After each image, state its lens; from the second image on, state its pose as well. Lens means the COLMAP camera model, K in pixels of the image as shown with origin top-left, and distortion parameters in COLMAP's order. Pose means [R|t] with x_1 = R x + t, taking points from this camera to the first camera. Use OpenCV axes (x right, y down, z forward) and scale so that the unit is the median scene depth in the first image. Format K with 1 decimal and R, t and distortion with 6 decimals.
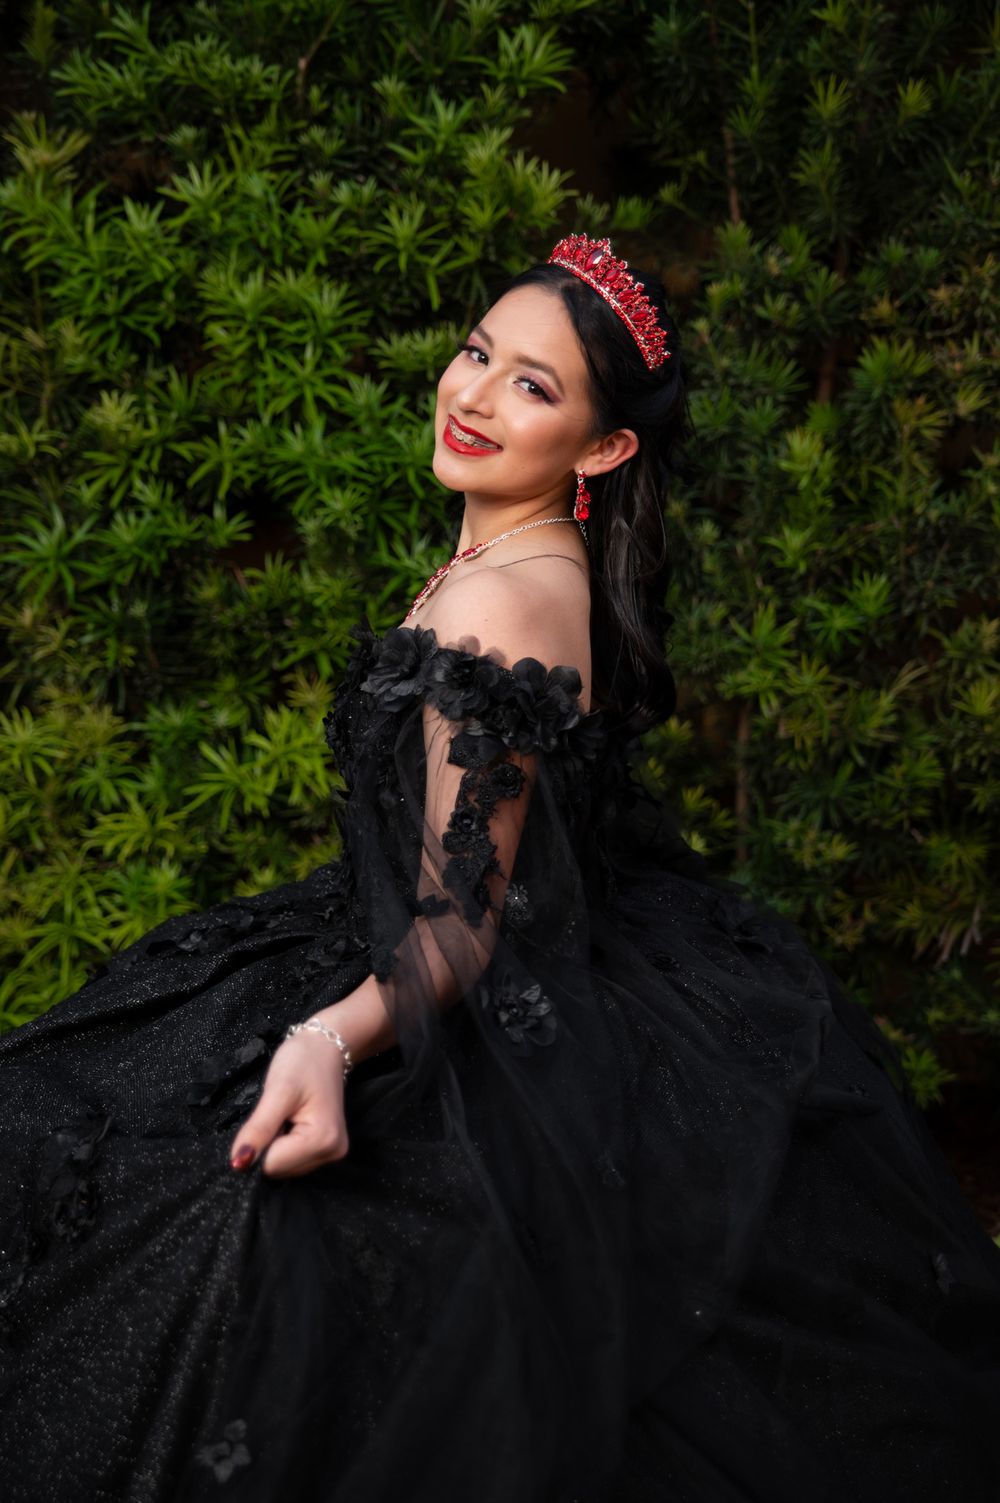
lens RADIAL K [[2077.6, 0, 489.6], [0, 2077.6, 742.9], [0, 0, 1]] dist [0.096097, 0.000000]
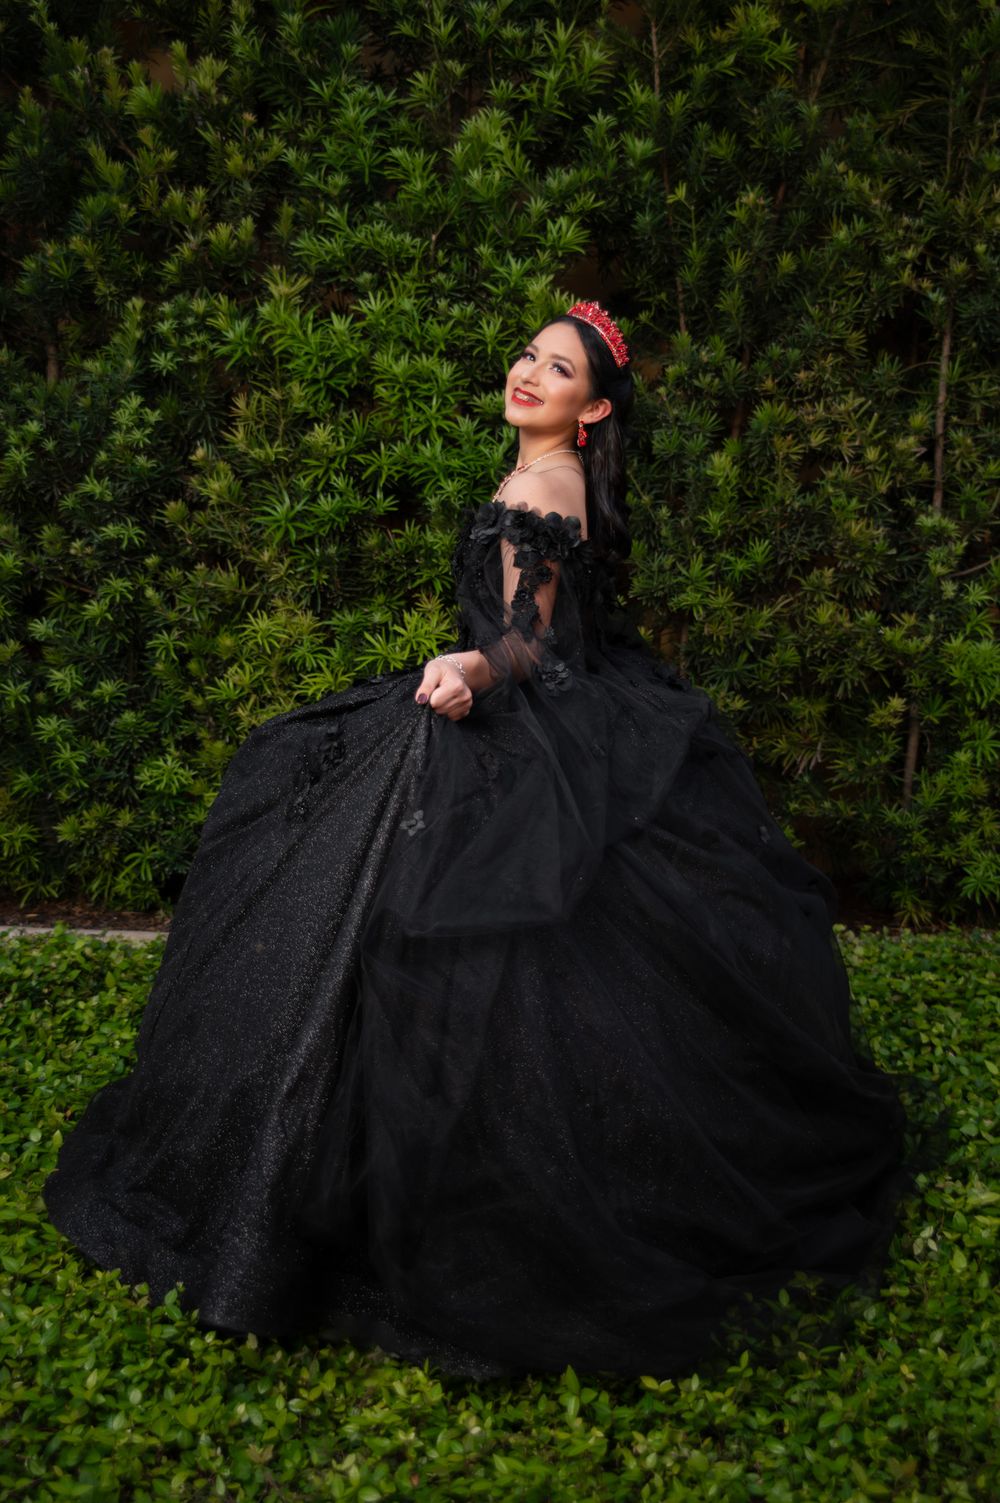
lens RADIAL K [[1478.8, 0, 492.2], [0, 1478.8, 762.3], [0, 0, 1]] dist [-0.021866, 0.000000]
pose [[0.999437, 0.020017, -0.026912, 0.000726], [-0.019856, 0.999783, 0.006260, 0.101353], [0.027032, -0.005722, 0.999618, -0.219835]]
